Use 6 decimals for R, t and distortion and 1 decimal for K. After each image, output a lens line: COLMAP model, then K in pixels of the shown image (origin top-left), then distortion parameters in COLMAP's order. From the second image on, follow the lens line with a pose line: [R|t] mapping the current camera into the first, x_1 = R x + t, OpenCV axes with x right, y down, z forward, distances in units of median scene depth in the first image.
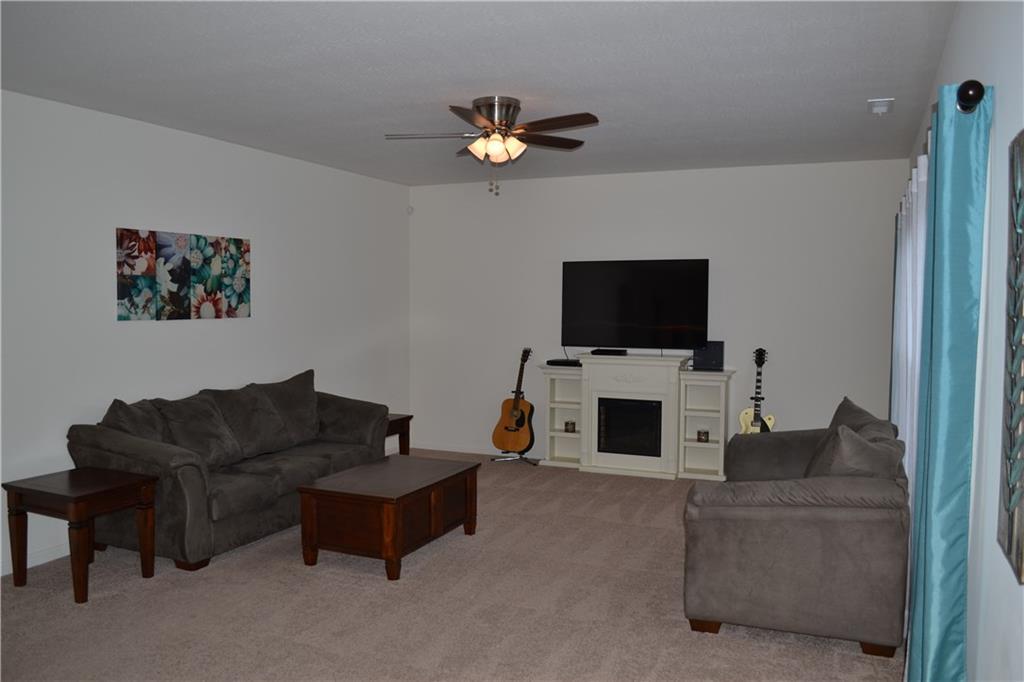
lens RADIAL K [[822.7, 0, 511.4], [0, 822.7, 331.4], [0, 0, 1]] dist [-0.083488, -0.001650]
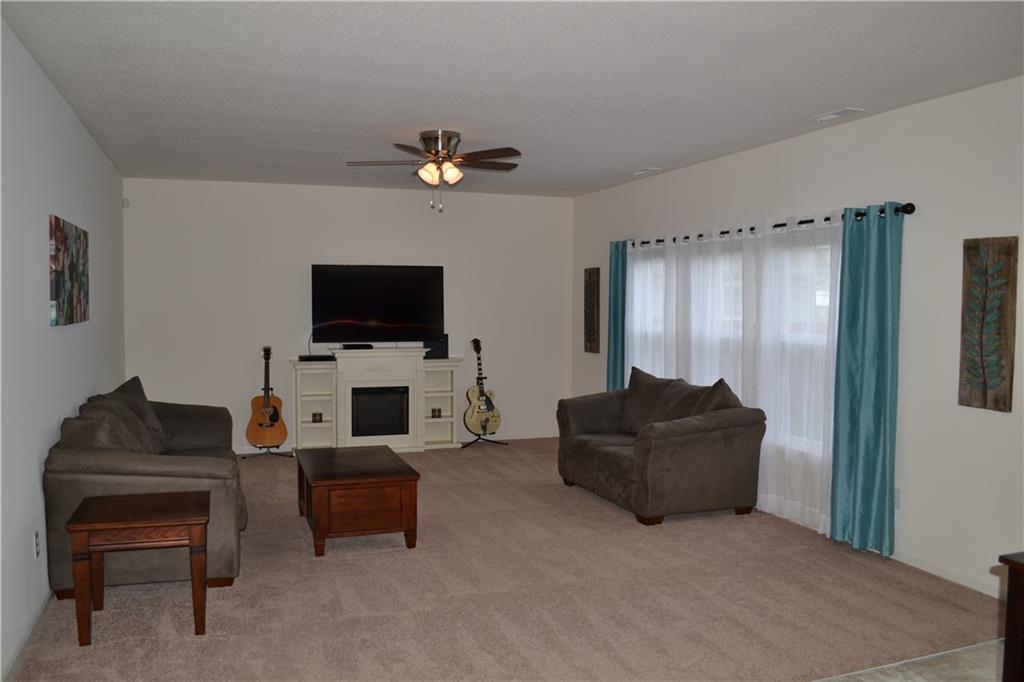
lens RADIAL K [[822.7, 0, 507.1], [0, 822.7, 346.6], [0, 0, 1]] dist [-0.083488, -0.001650]
pose [[0.722322, -0.038675, 0.690475, -0.520084], [0.023880, 0.999234, 0.030988, -0.004663], [-0.691145, -0.005895, 0.722692, 0.054270]]
